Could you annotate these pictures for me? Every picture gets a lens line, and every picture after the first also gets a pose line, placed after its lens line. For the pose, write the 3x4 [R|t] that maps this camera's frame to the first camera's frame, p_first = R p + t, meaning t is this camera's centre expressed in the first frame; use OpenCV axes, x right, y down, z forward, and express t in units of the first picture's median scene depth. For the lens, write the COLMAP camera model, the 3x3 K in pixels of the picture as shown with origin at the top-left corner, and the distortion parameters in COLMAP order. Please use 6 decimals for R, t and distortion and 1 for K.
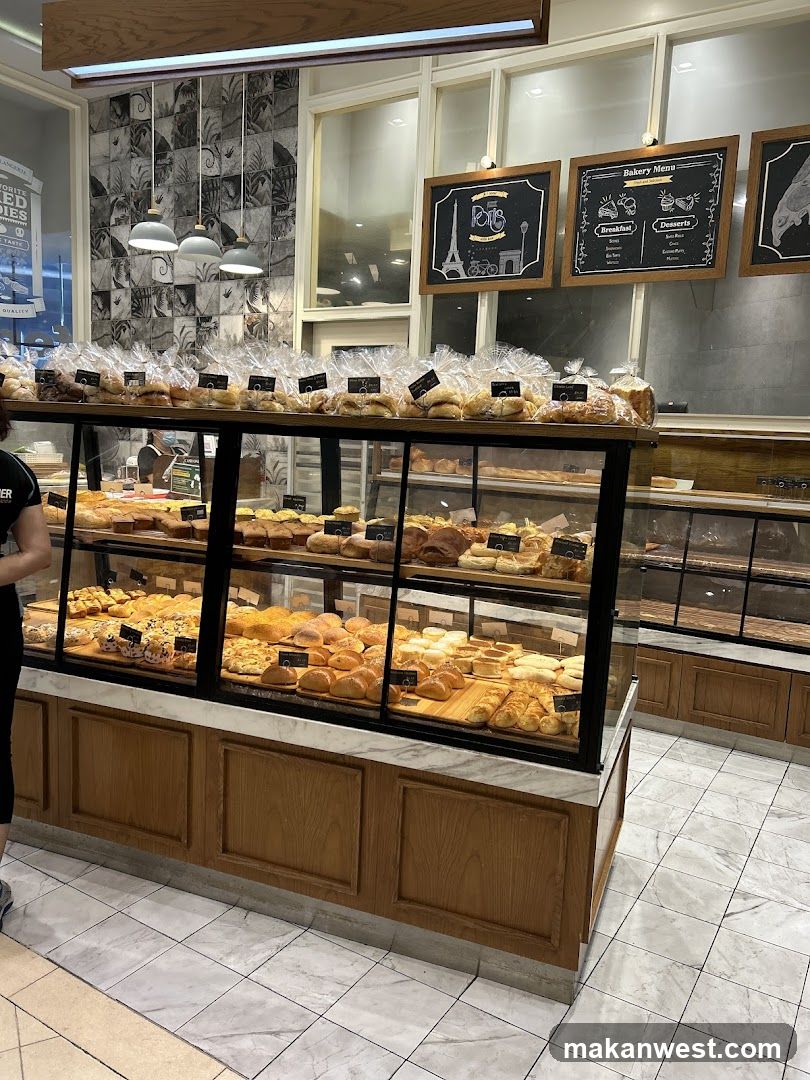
lens RADIAL K [[804.8, 0, 406.5], [0, 804.8, 545.9], [0, 0, 1]] dist [0.037242, -0.047027]
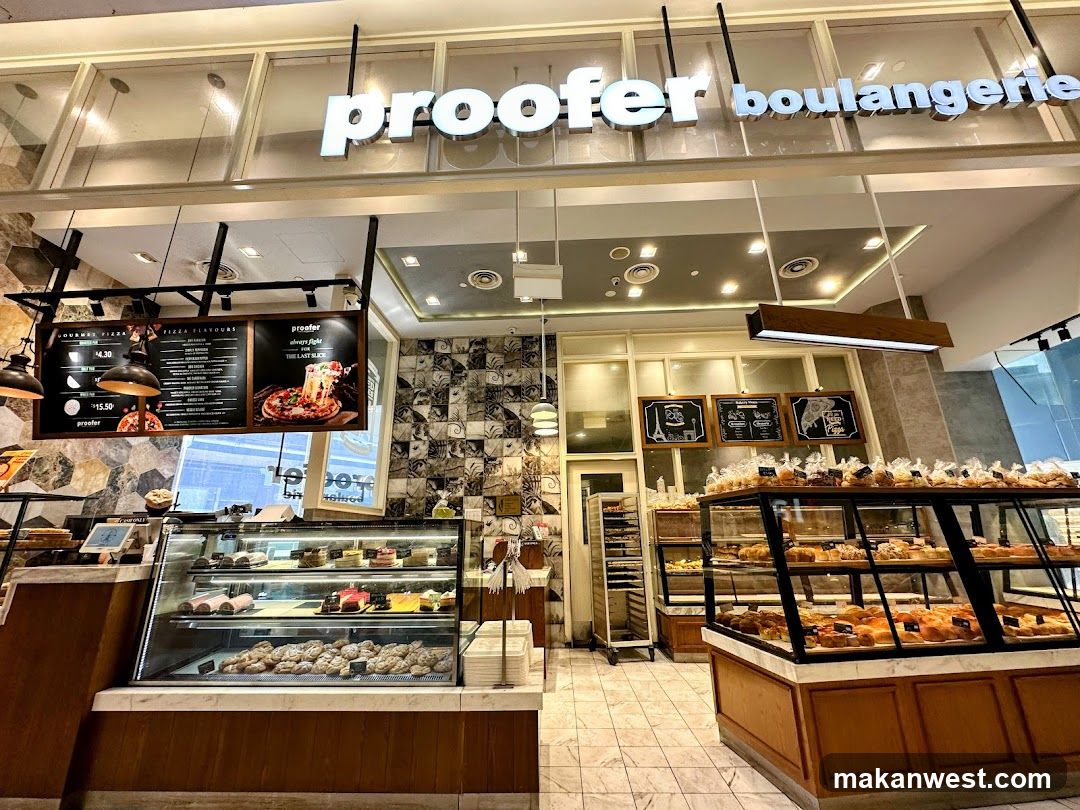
lens RADIAL K [[429.8, 0, 530.9], [0, 429.8, 405.3], [0, 0, 1]] dist [-0.003308, 0.000560]
pose [[0.873813, 0.086943, 0.478427, -0.758656], [0.121265, 0.913838, -0.387550, -0.028692], [-0.470899, 0.396663, 0.787980, 0.248833]]
